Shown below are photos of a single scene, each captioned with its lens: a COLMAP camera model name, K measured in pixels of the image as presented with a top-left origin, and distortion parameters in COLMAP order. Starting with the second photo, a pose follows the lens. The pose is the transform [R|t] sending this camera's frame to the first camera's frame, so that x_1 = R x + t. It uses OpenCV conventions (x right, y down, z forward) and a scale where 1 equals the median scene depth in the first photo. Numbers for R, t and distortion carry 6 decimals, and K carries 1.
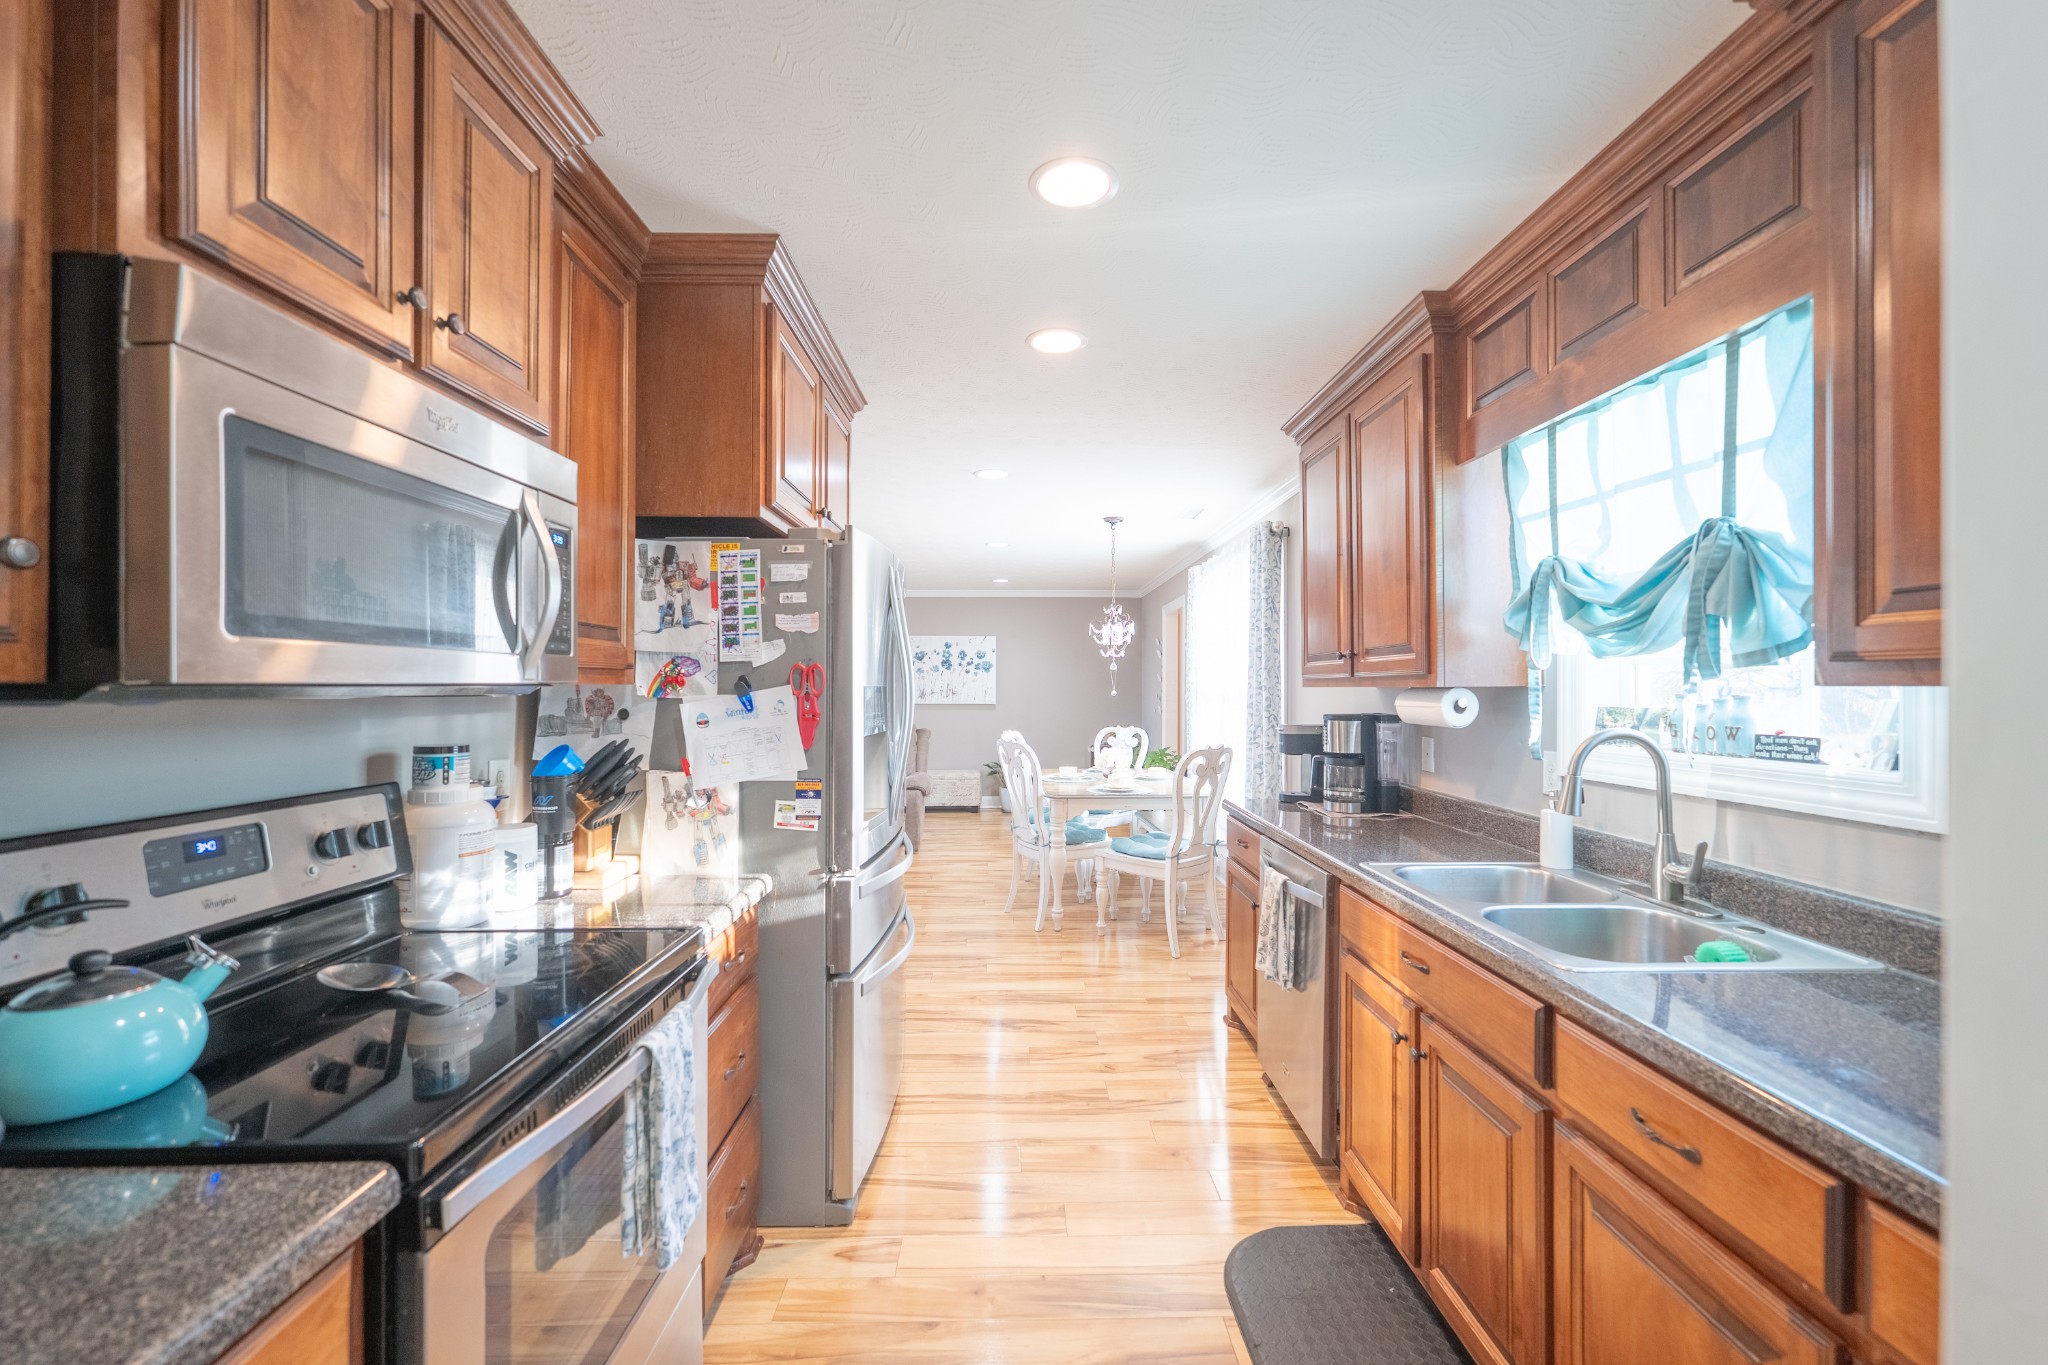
lens RADIAL K [[830.6, 0, 1024.0], [0, 830.6, 682.5], [0, 0, 1]] dist [-0.002227, -0.000126]
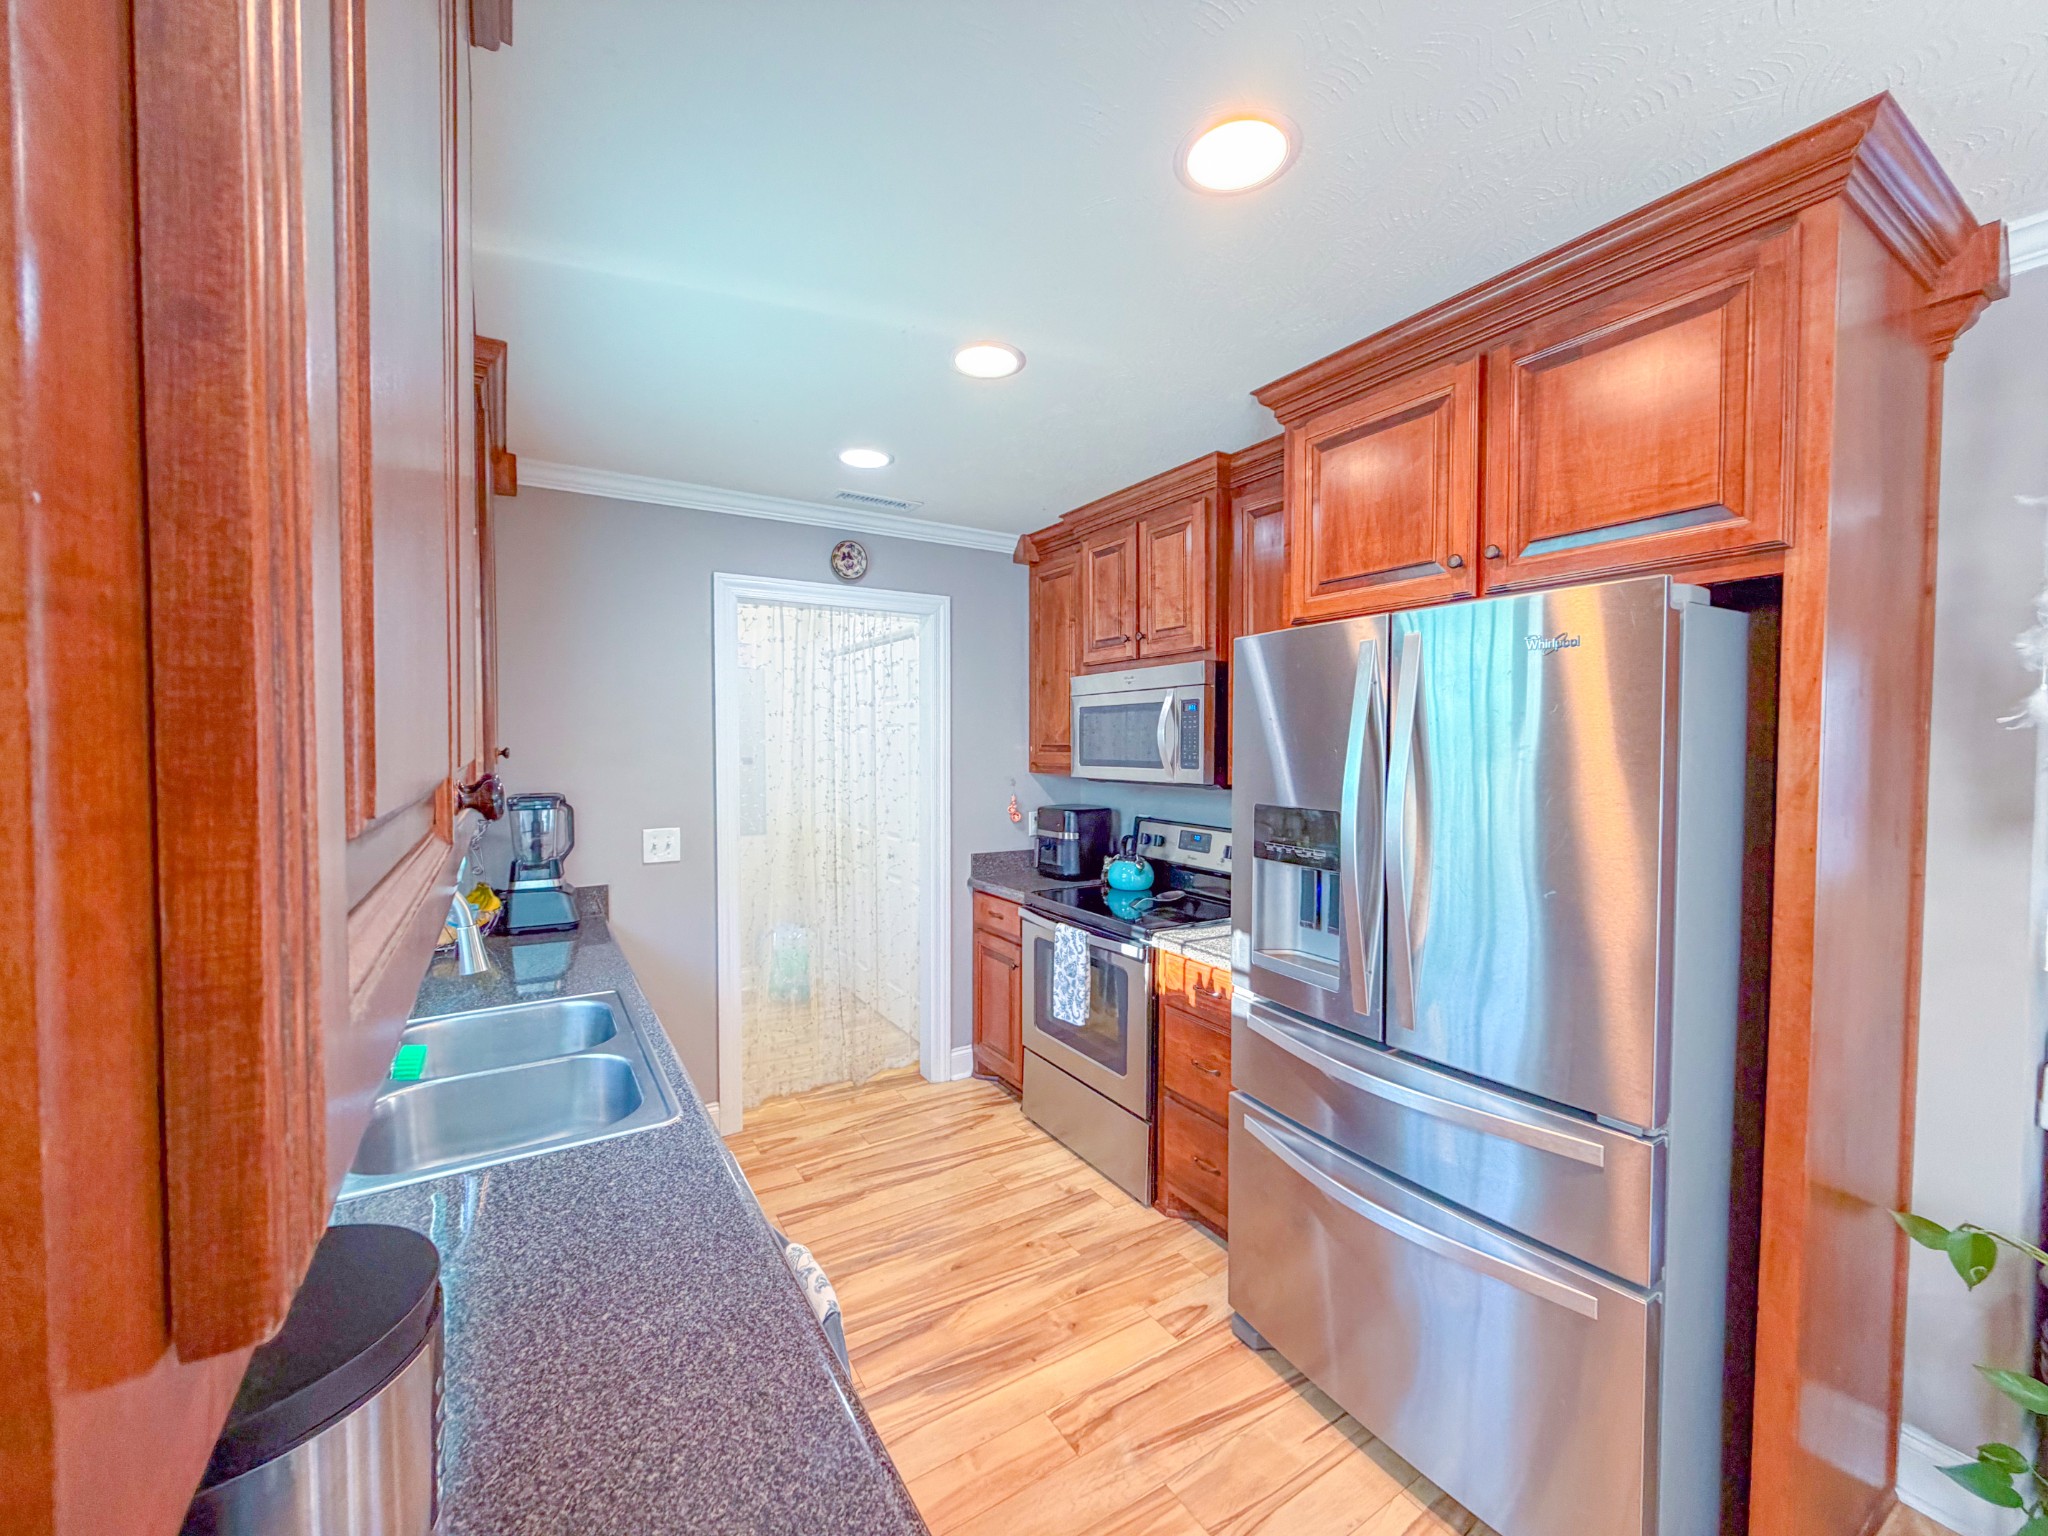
lens RADIAL K [[813.2, 0, 1024.0], [0, 813.2, 768.0], [0, 0, 1]] dist [0.000279, -0.000008]
pose [[-0.854893, 0.014349, -0.518606, 0.610097], [-0.001776, 0.999531, 0.030584, -0.077087], [0.518801, 0.027067, -0.854466, 2.024142]]
